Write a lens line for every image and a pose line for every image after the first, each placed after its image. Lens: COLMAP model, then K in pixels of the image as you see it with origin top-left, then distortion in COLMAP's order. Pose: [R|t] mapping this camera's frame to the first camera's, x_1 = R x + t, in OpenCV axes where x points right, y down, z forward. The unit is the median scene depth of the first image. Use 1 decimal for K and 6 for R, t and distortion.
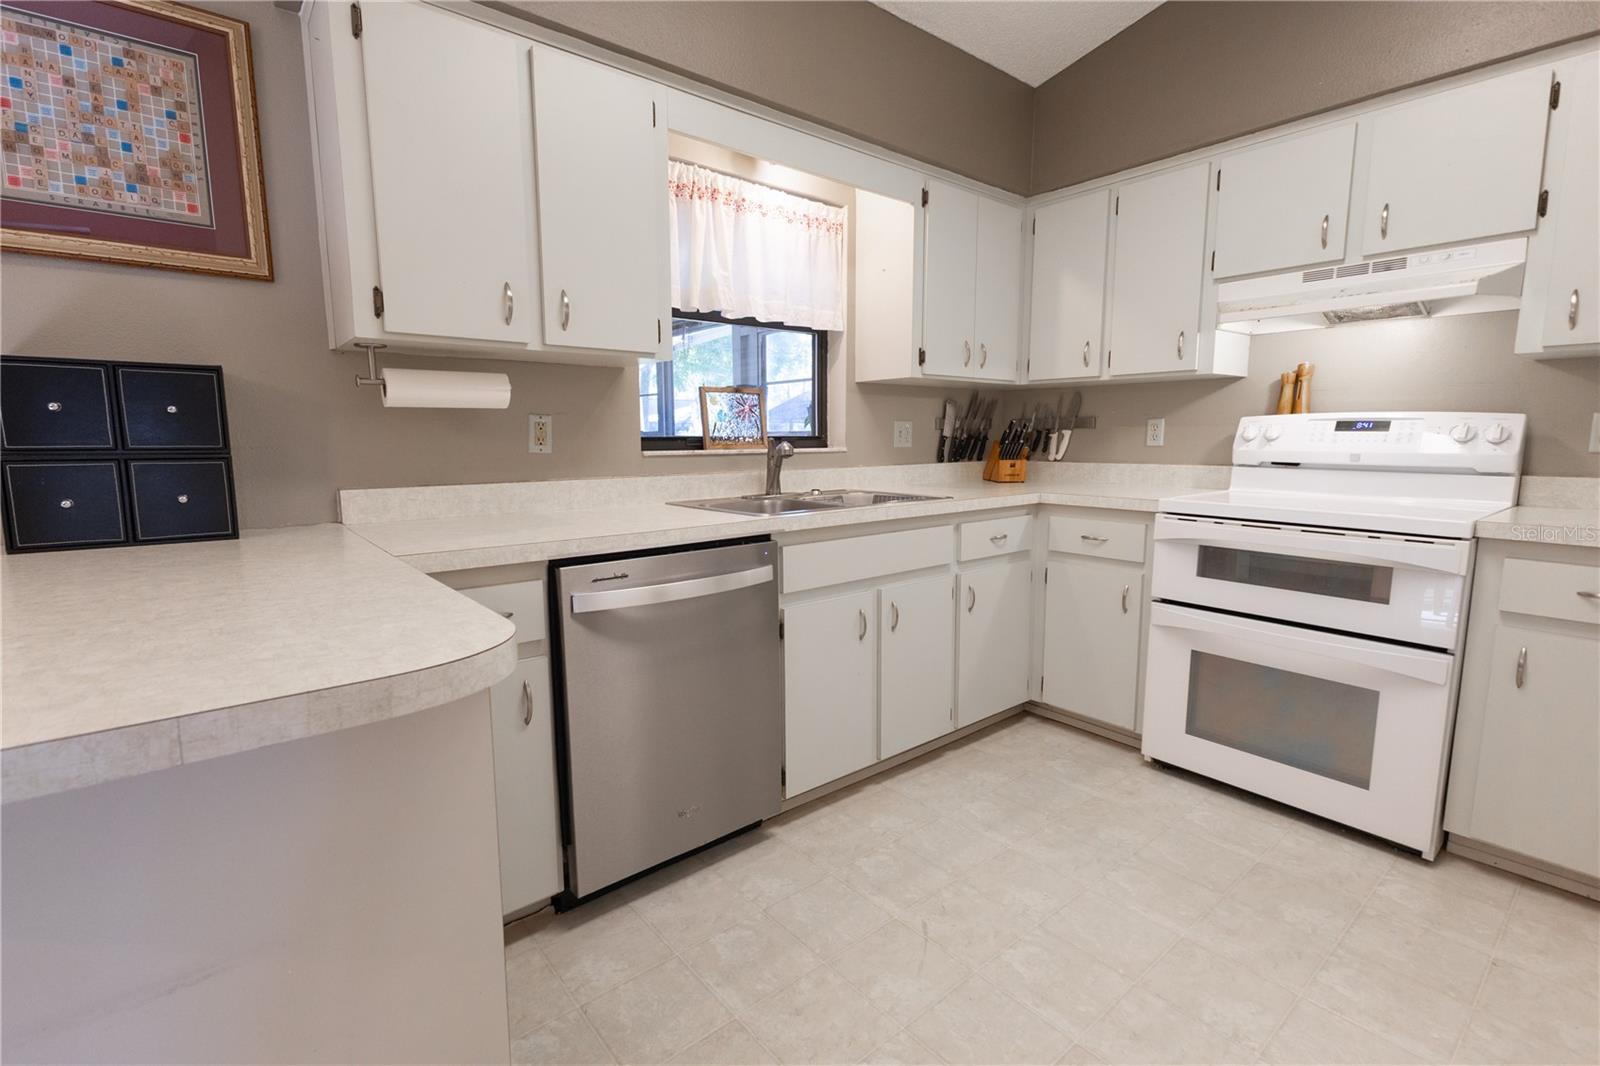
lens RADIAL K [[721.1, 0, 804.6], [0, 721.1, 530.4], [0, 0, 1]] dist [0.000957, -0.000132]
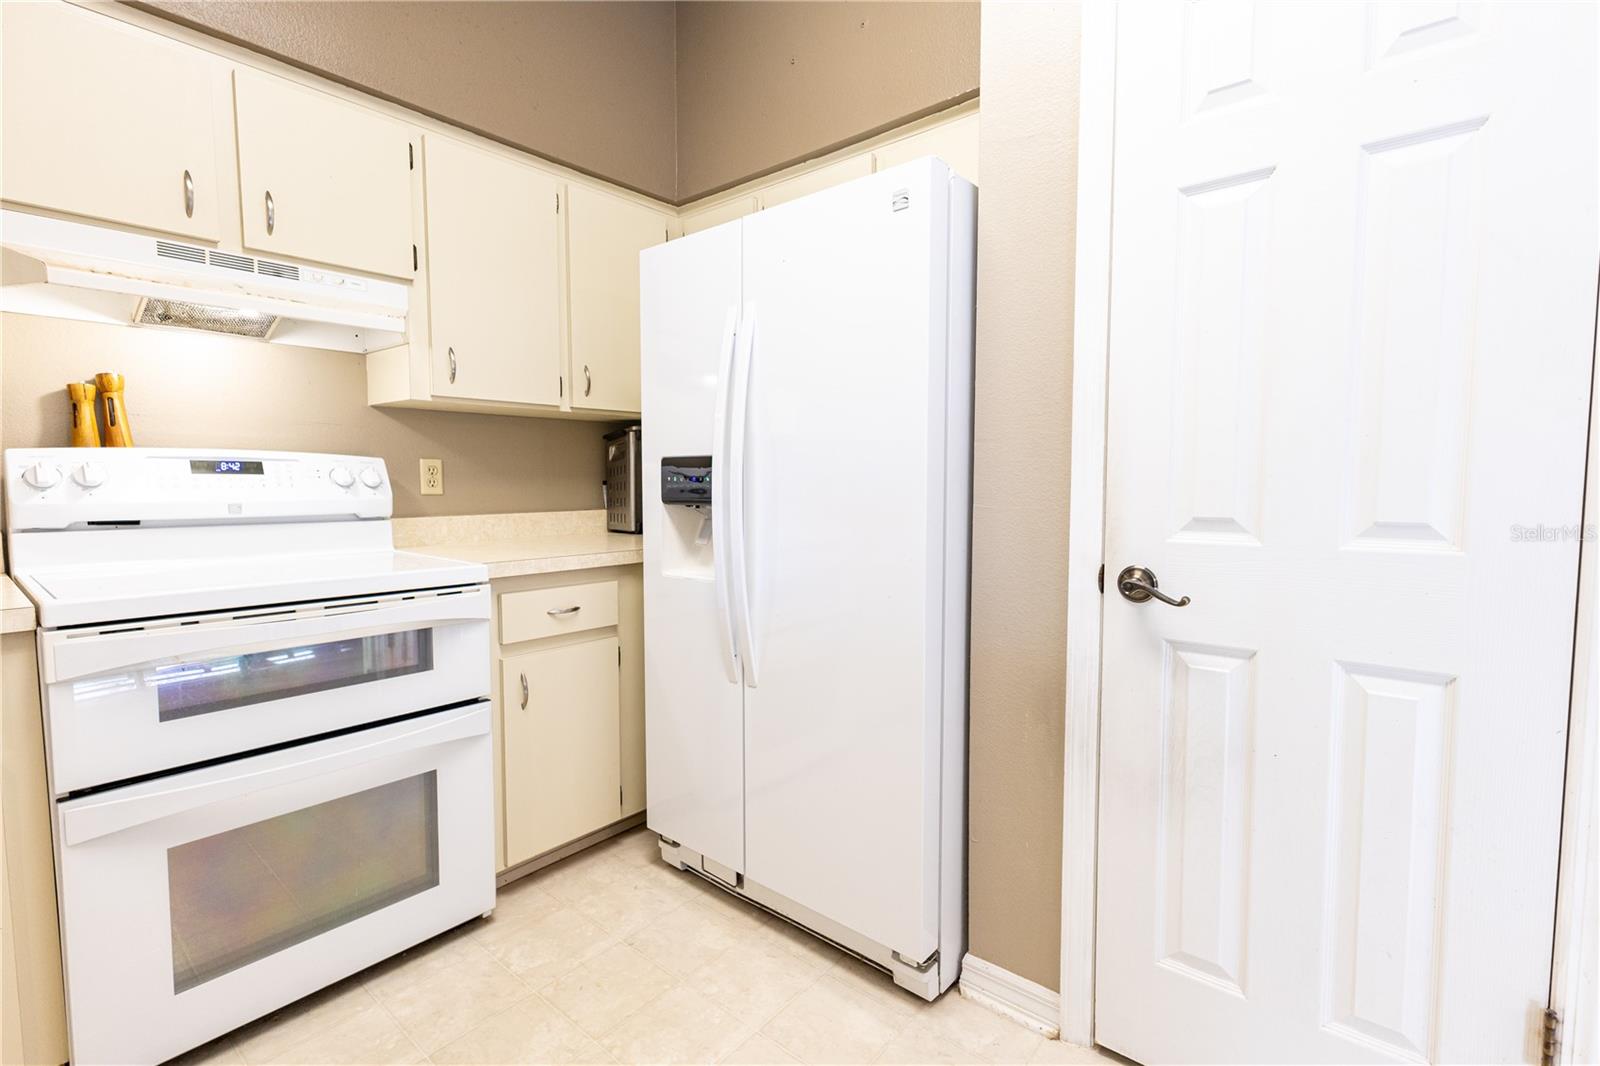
lens RADIAL K [[721.1, 0, 803.0], [0, 721.1, 530.8], [0, 0, 1]] dist [0.000957, -0.000132]
pose [[-0.197288, -0.067661, 0.978008, -0.110847], [0.128986, 0.987151, 0.094314, -0.076114], [-0.971823, 0.144757, -0.186026, 0.592062]]
